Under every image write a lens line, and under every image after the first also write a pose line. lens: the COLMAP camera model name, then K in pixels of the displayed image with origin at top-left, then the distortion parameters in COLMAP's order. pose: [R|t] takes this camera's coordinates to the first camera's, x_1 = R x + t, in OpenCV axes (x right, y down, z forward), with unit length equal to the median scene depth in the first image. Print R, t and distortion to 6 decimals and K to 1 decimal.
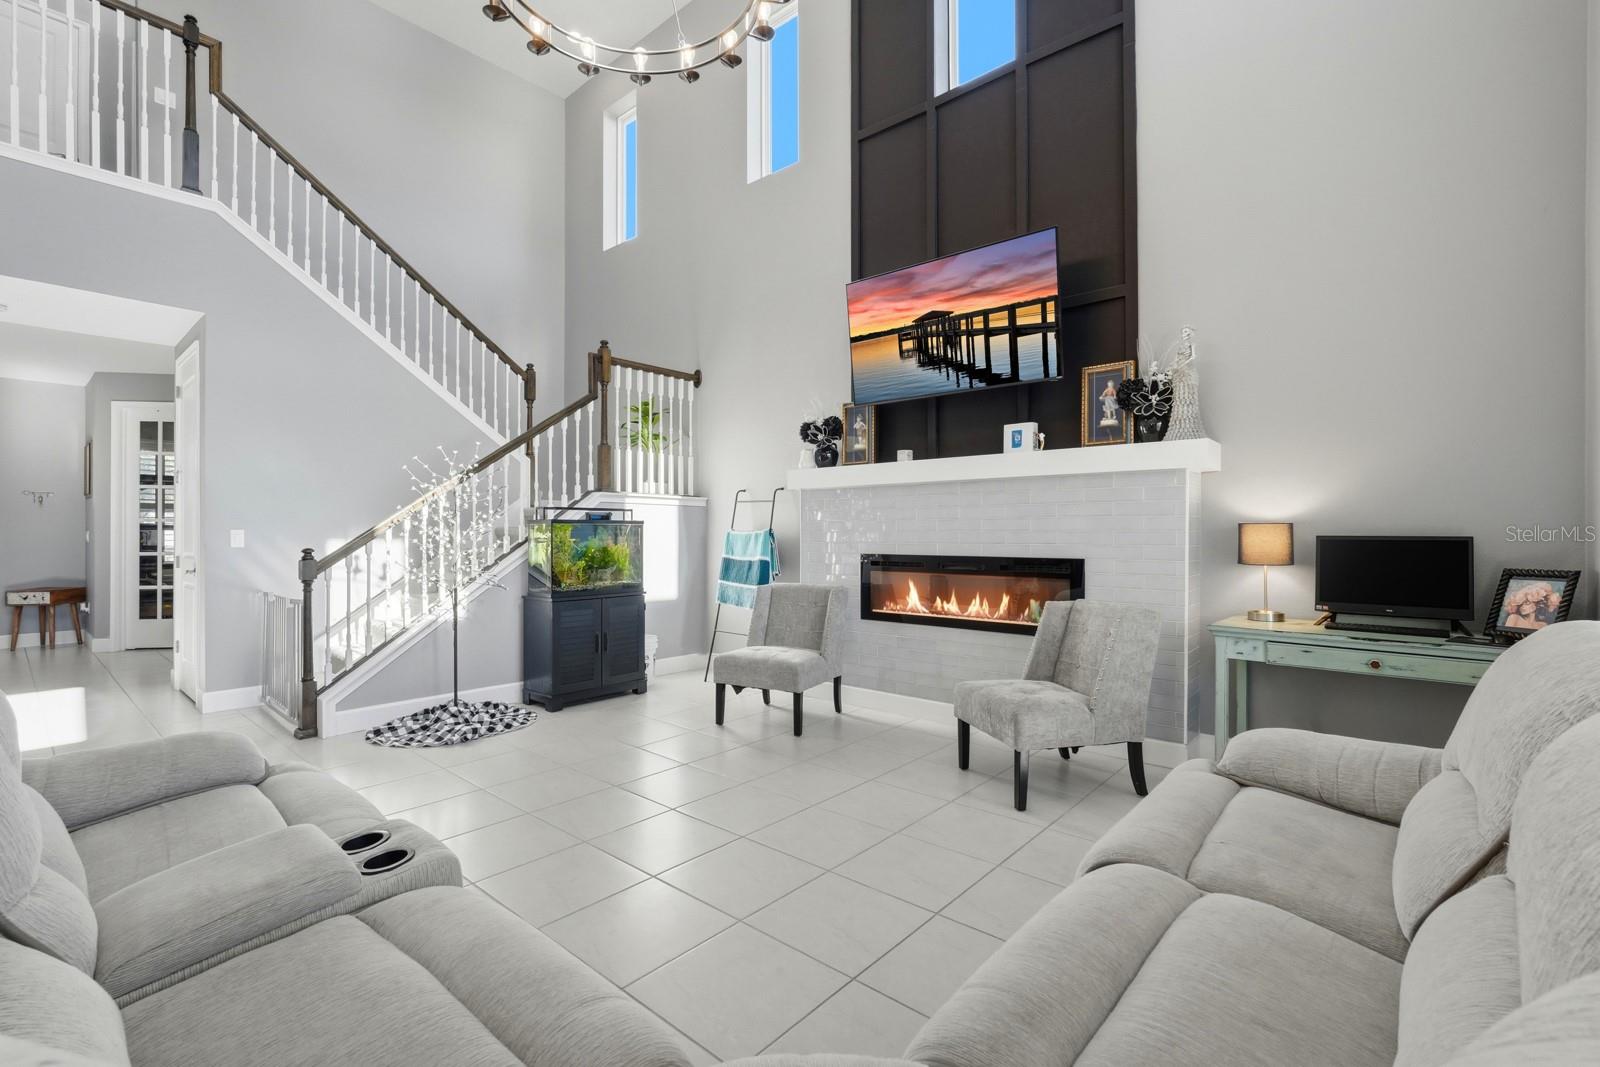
lens RADIAL K [[716.3, 0, 807.0], [0, 716.3, 520.4], [0, 0, 1]] dist [0.000558, 0.001191]
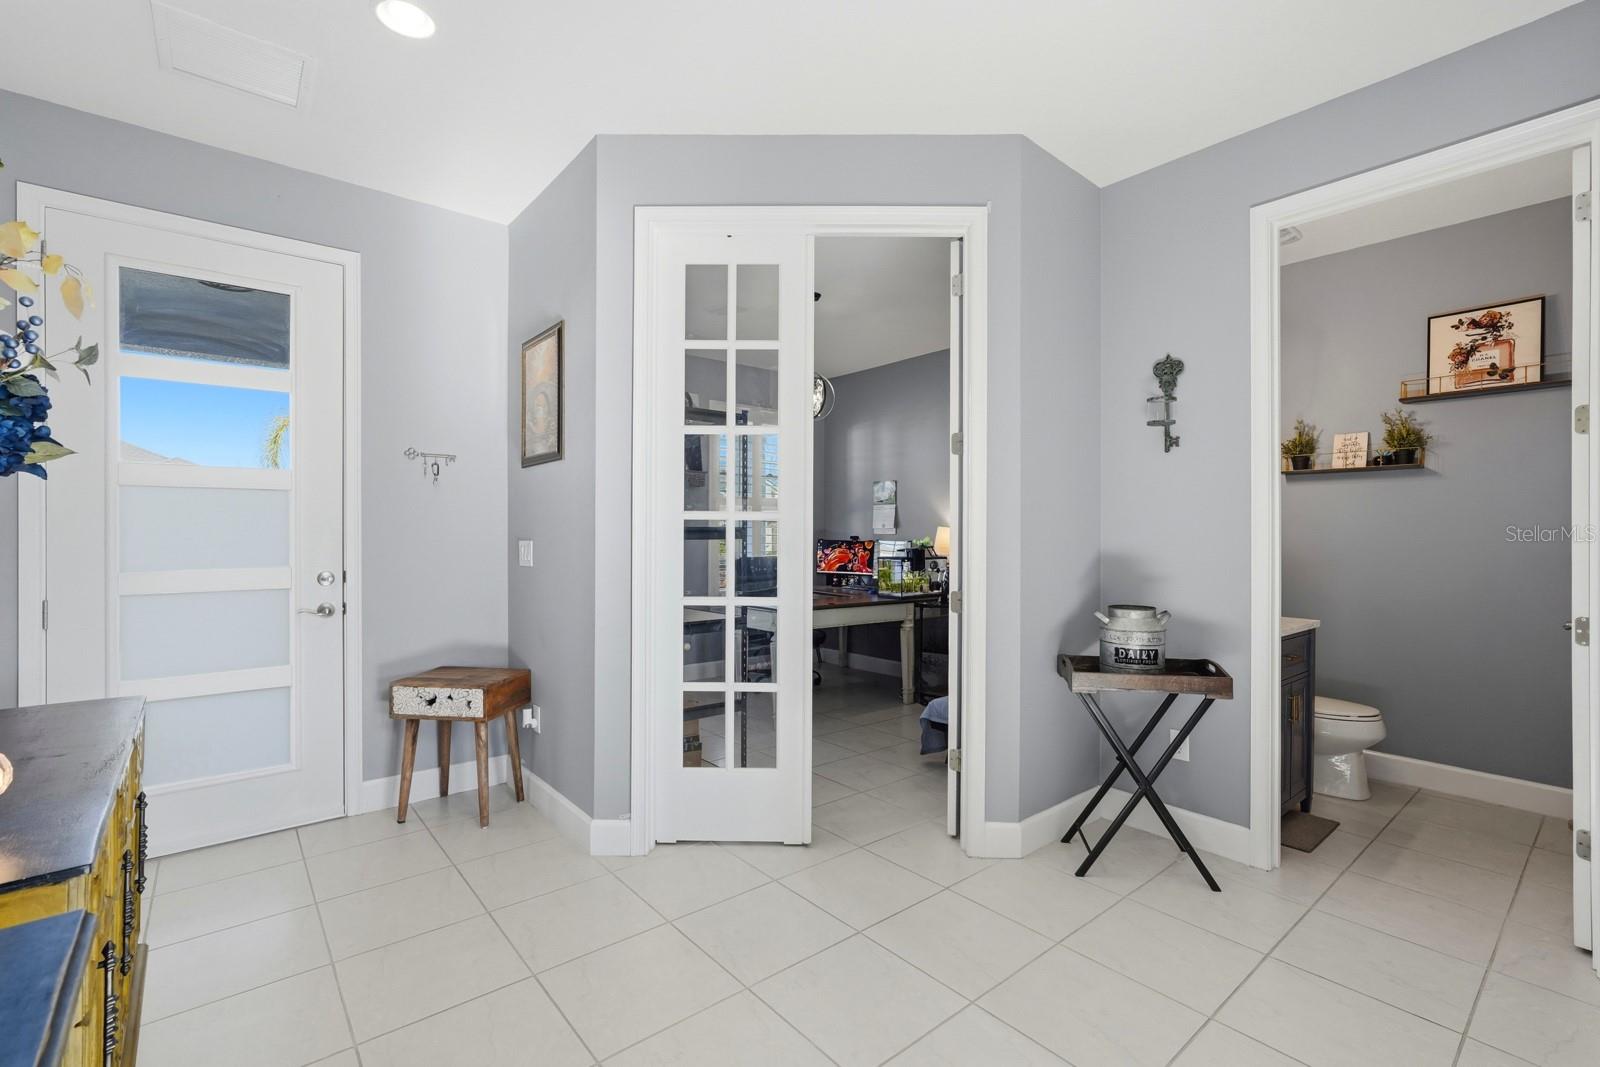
lens RADIAL K [[716.3, 0, 800.5], [0, 716.3, 539.1], [0, 0, 1]] dist [0.000558, 0.001191]
pose [[0.984696, 0.009018, -0.174047, -0.799483], [-0.007473, 0.999927, 0.009529, 0.008461], [0.174120, -0.008083, 0.984691, 0.623293]]
